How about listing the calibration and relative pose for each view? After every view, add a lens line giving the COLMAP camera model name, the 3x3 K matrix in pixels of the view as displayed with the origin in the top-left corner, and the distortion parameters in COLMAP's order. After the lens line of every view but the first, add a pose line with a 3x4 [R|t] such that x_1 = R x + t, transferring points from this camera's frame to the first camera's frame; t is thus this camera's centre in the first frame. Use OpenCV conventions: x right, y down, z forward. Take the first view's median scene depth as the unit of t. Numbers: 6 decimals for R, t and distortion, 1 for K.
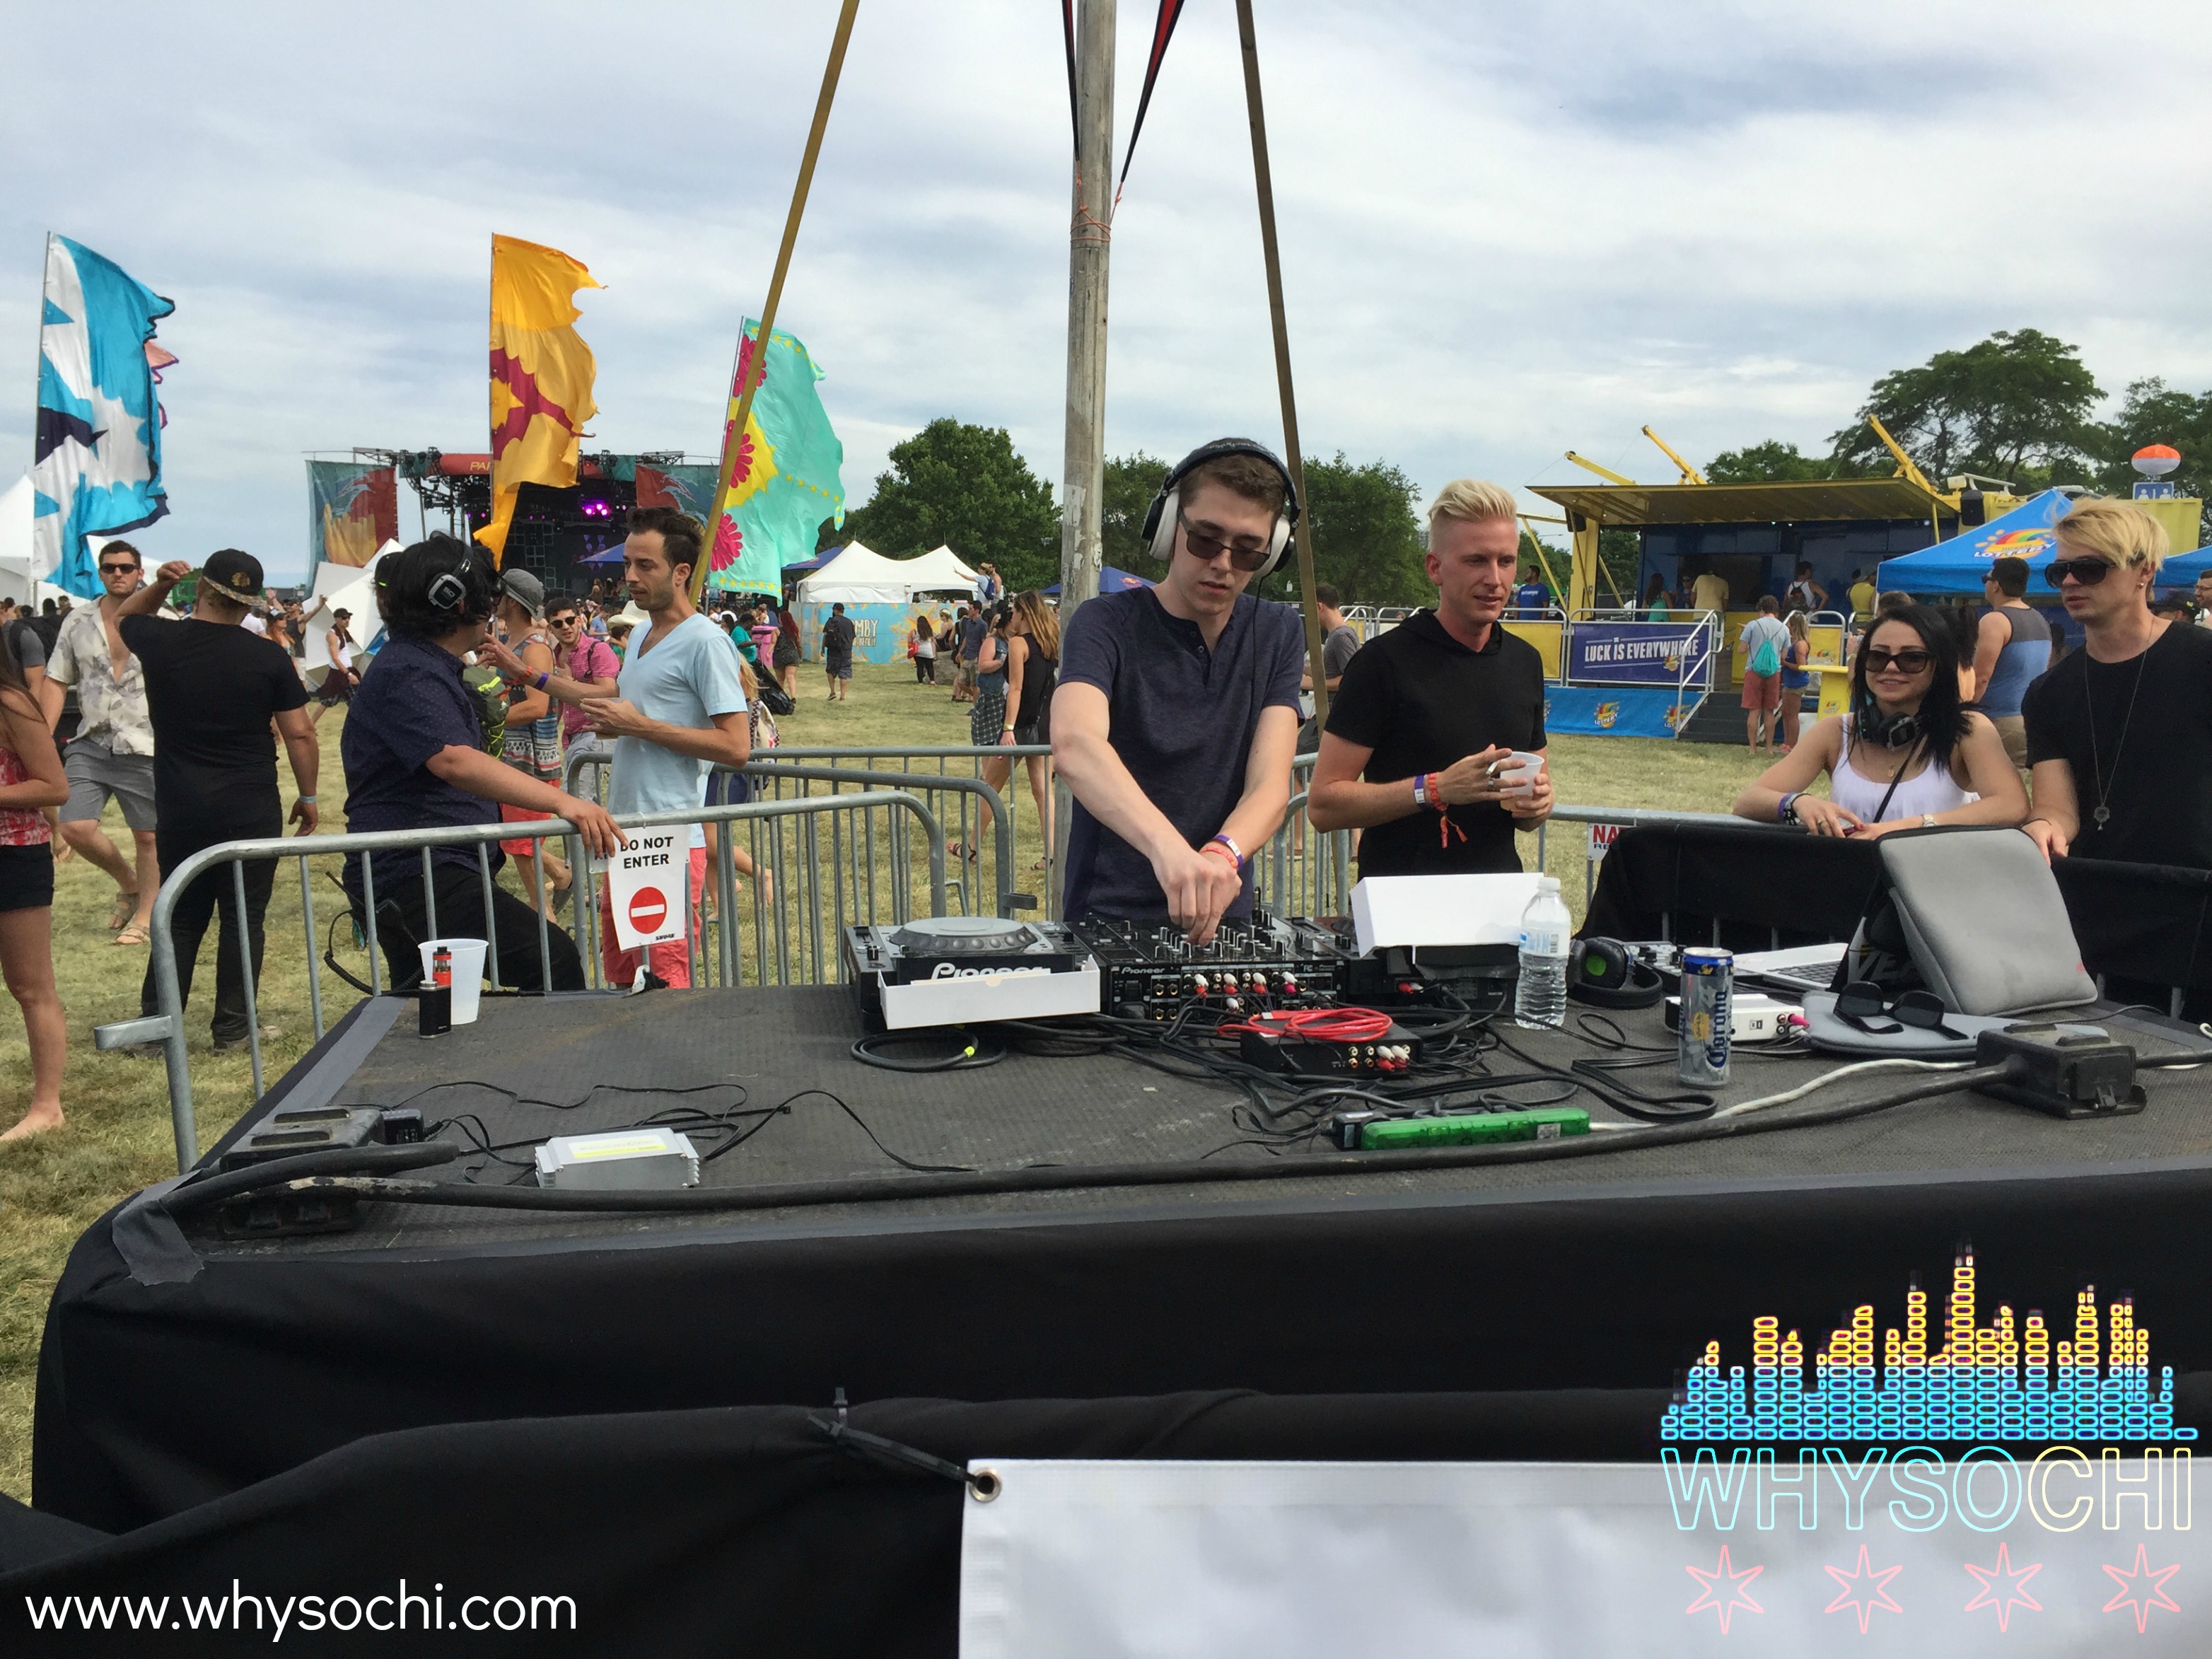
lens RADIAL K [[1872.6, 0, 1110.4], [0, 1872.6, 827.2], [0, 0, 1]] dist [0.044622, -0.034644]
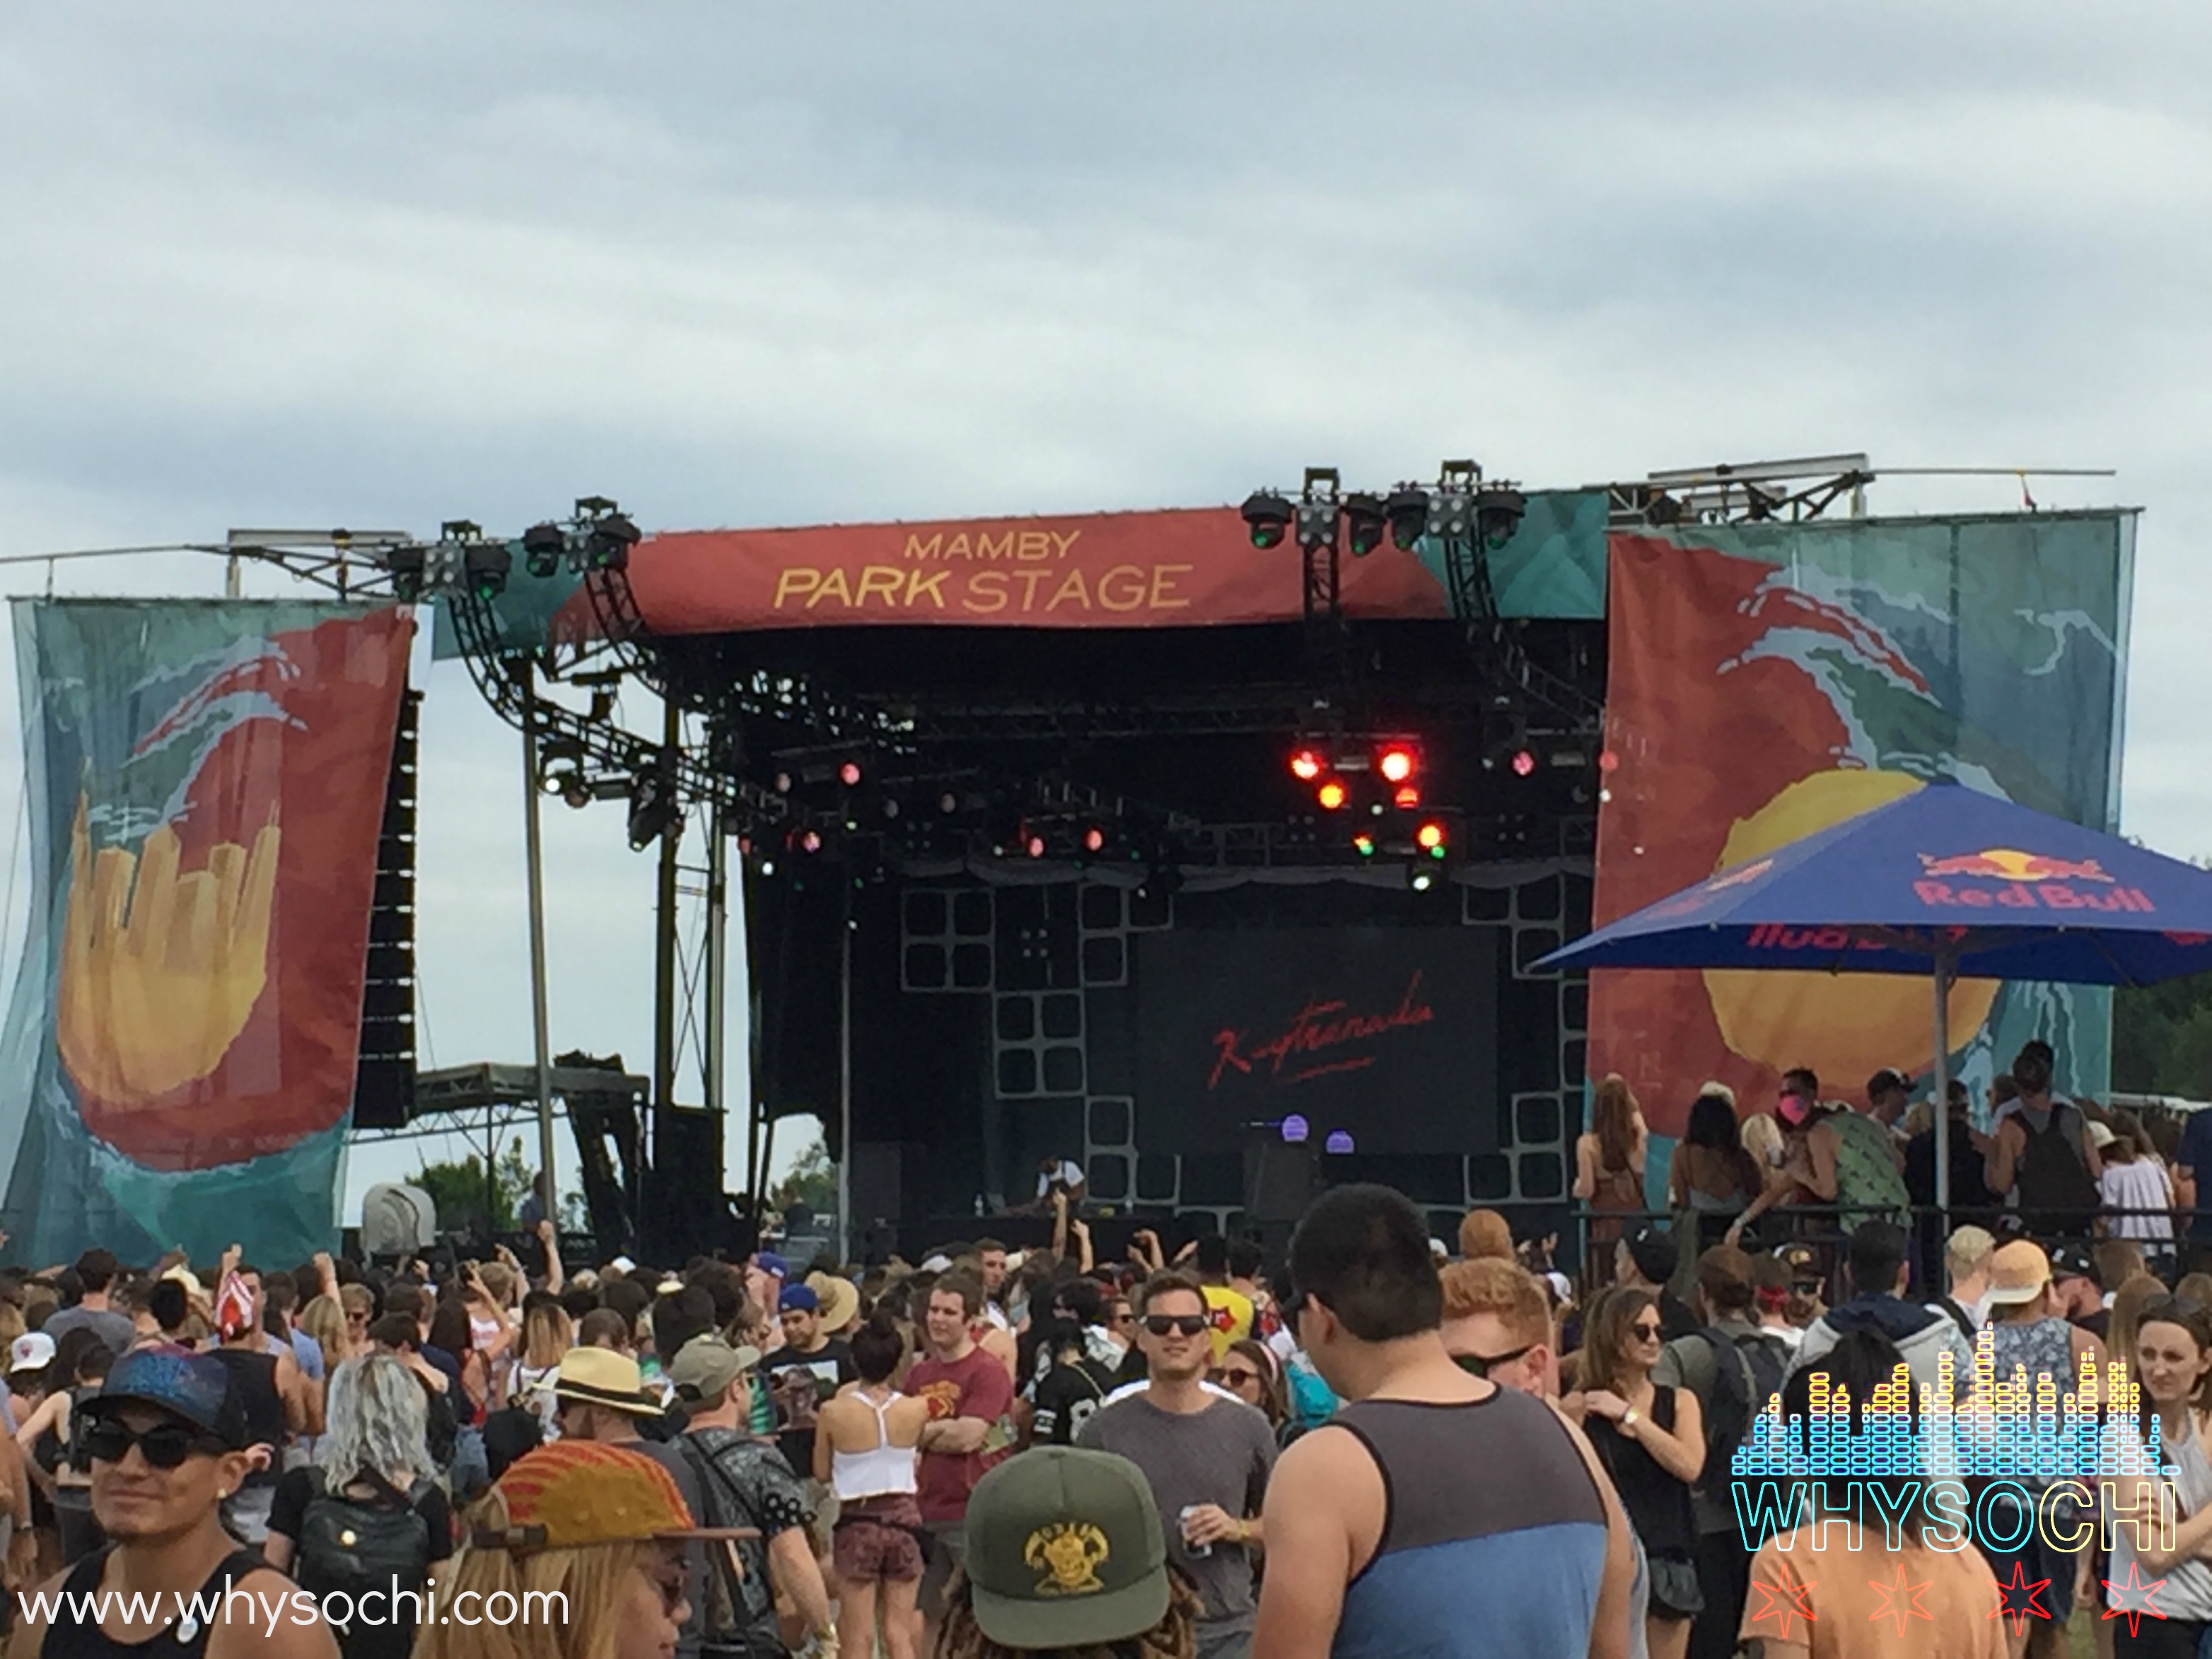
lens RADIAL K [[5757.2, 0, 1106.4], [0, 5757.2, 830.3], [0, 0, 1]] dist [0.629826, 0.000000]
pose [[0.970201, -0.026362, -0.240862, -0.238634], [-0.016907, 0.984276, -0.175828, -0.089719], [0.241710, 0.174661, 0.954500, 0.645933]]
